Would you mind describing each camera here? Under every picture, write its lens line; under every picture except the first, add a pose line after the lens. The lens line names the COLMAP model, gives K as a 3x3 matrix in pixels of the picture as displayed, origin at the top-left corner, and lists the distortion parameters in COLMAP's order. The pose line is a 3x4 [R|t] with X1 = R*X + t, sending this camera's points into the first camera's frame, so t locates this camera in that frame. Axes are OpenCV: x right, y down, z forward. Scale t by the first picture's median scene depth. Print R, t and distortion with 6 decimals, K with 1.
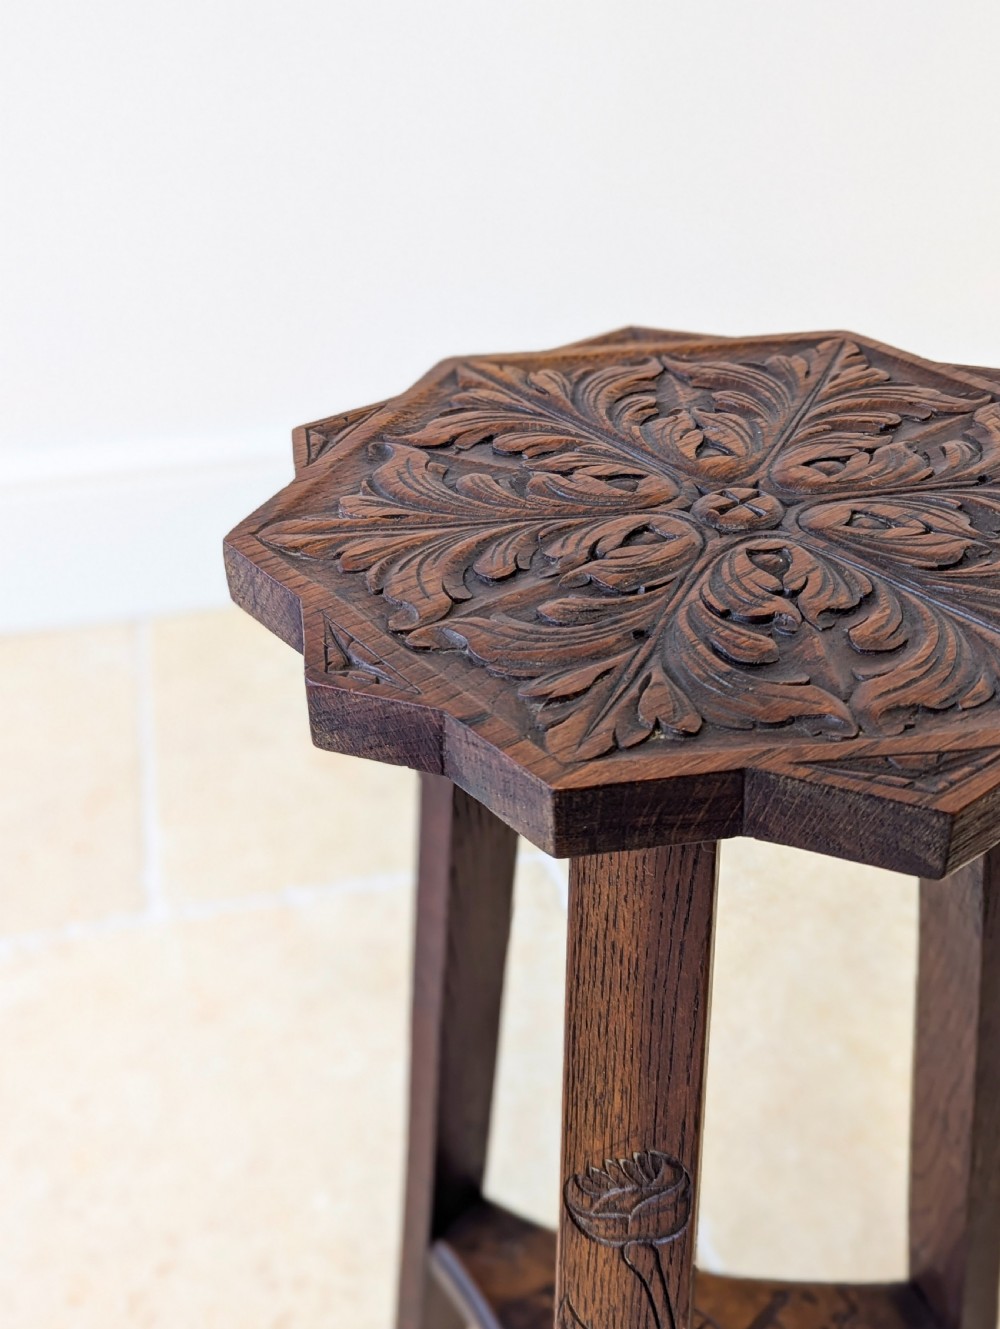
lens RADIAL K [[1418.8, 0, 502.8], [0, 1418.8, 666.6], [0, 0, 1]] dist [0.043820, 0.004629]
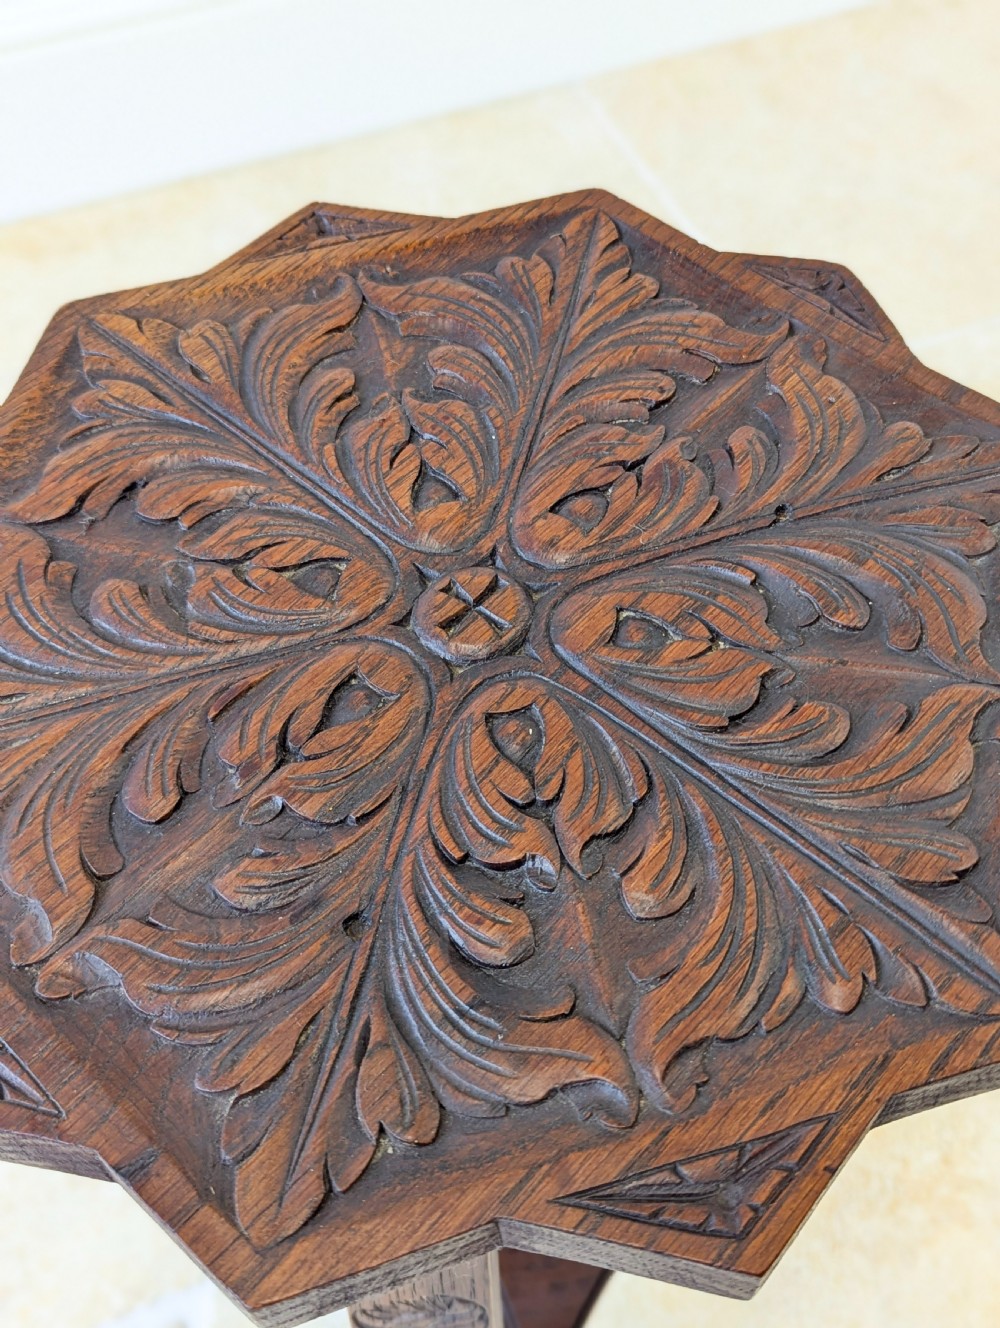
lens RADIAL K [[1417.7, 0, 502.8], [0, 1417.7, 666.1], [0, 0, 1]] dist [0.043820, 0.004629]
pose [[0.984786, -0.134651, 0.109841, 0.098367], [0.086192, 0.927371, 0.364079, -0.371706], [-0.150887, -0.349073, 0.924868, 0.298391]]
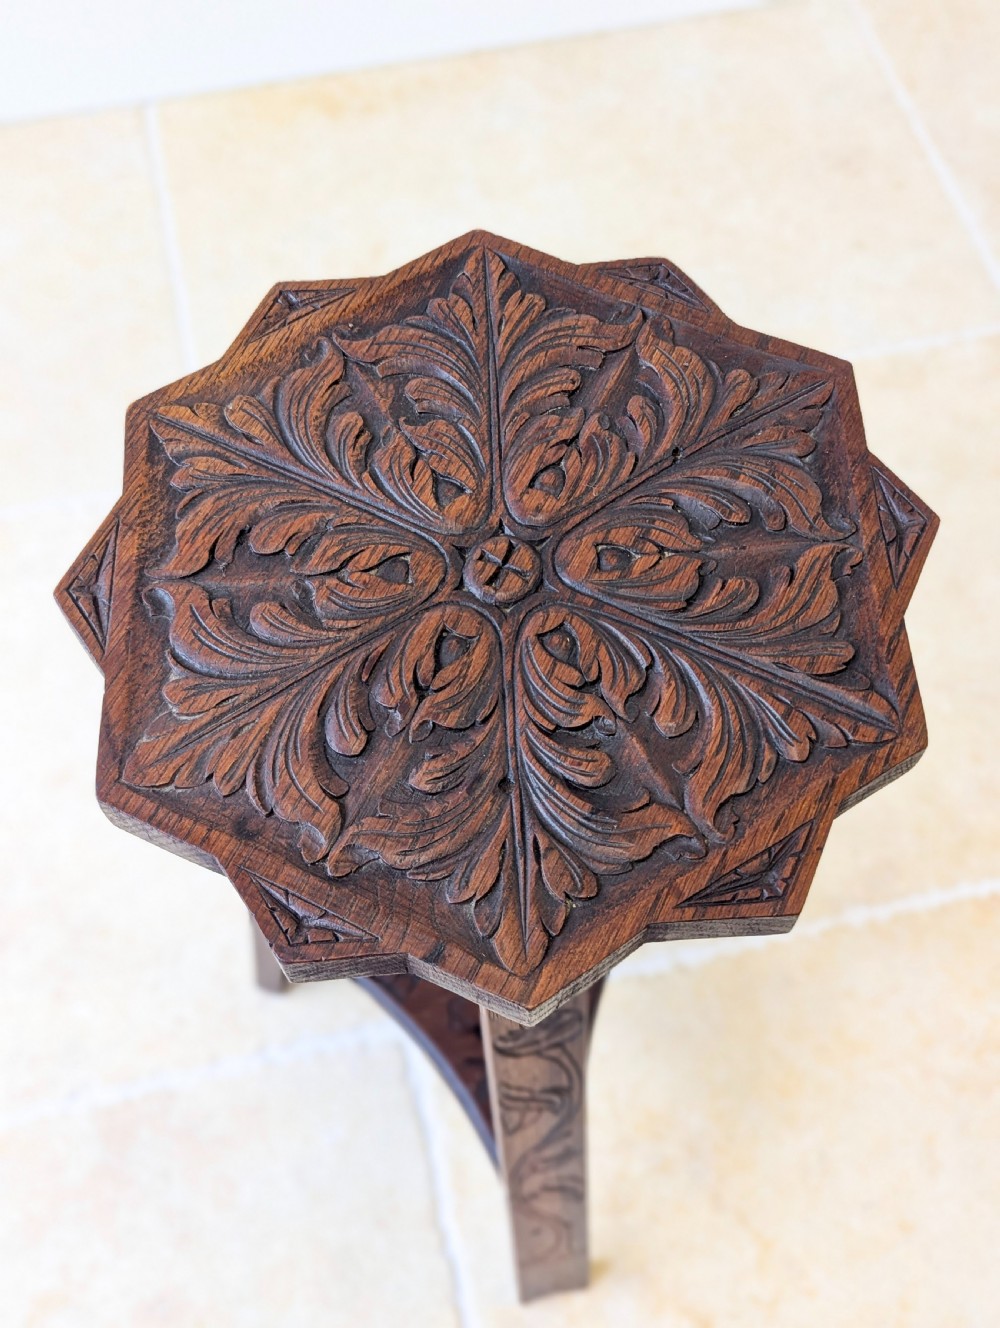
lens RADIAL K [[1380.8, 0, 496.9], [0, 1380.8, 660.9], [0, 0, 1]] dist [0.087876, -0.019474]
pose [[0.897344, -0.376770, 0.229820, -0.124611], [0.225550, 0.839117, 0.494985, -0.620223], [-0.379342, -0.392336, 0.837958, 0.046991]]
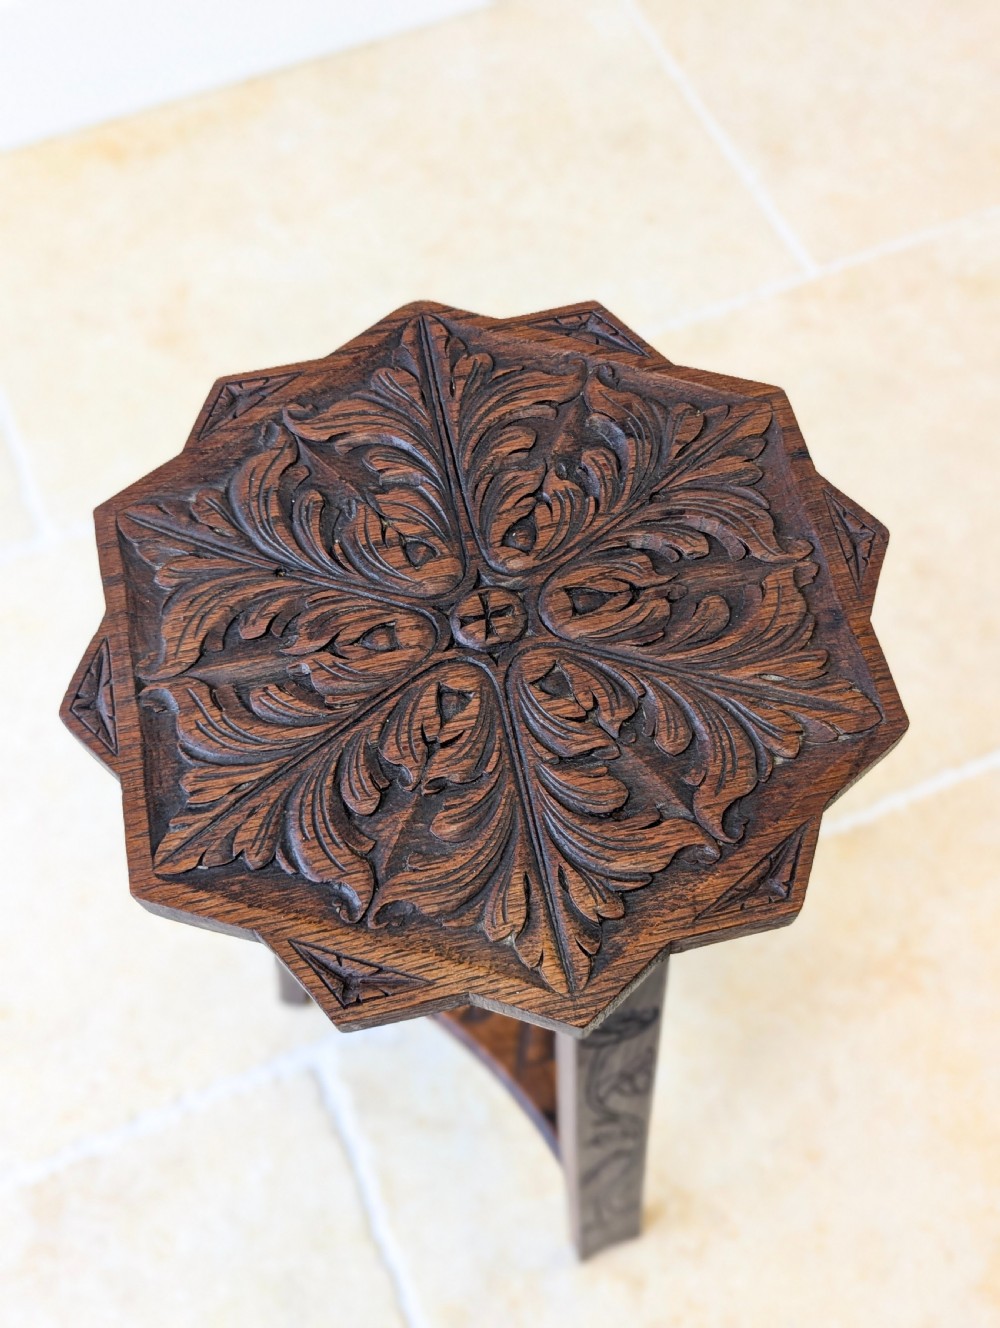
lens RADIAL K [[1417.7, 0, 502.8], [0, 1417.7, 666.1], [0, 0, 1]] dist [0.043820, 0.004629]
pose [[-0.899092, -0.380044, 0.217257, -0.128786], [0.262468, -0.070804, 0.962339, -1.325403], [-0.350349, 0.922255, 0.163408, 0.865777]]
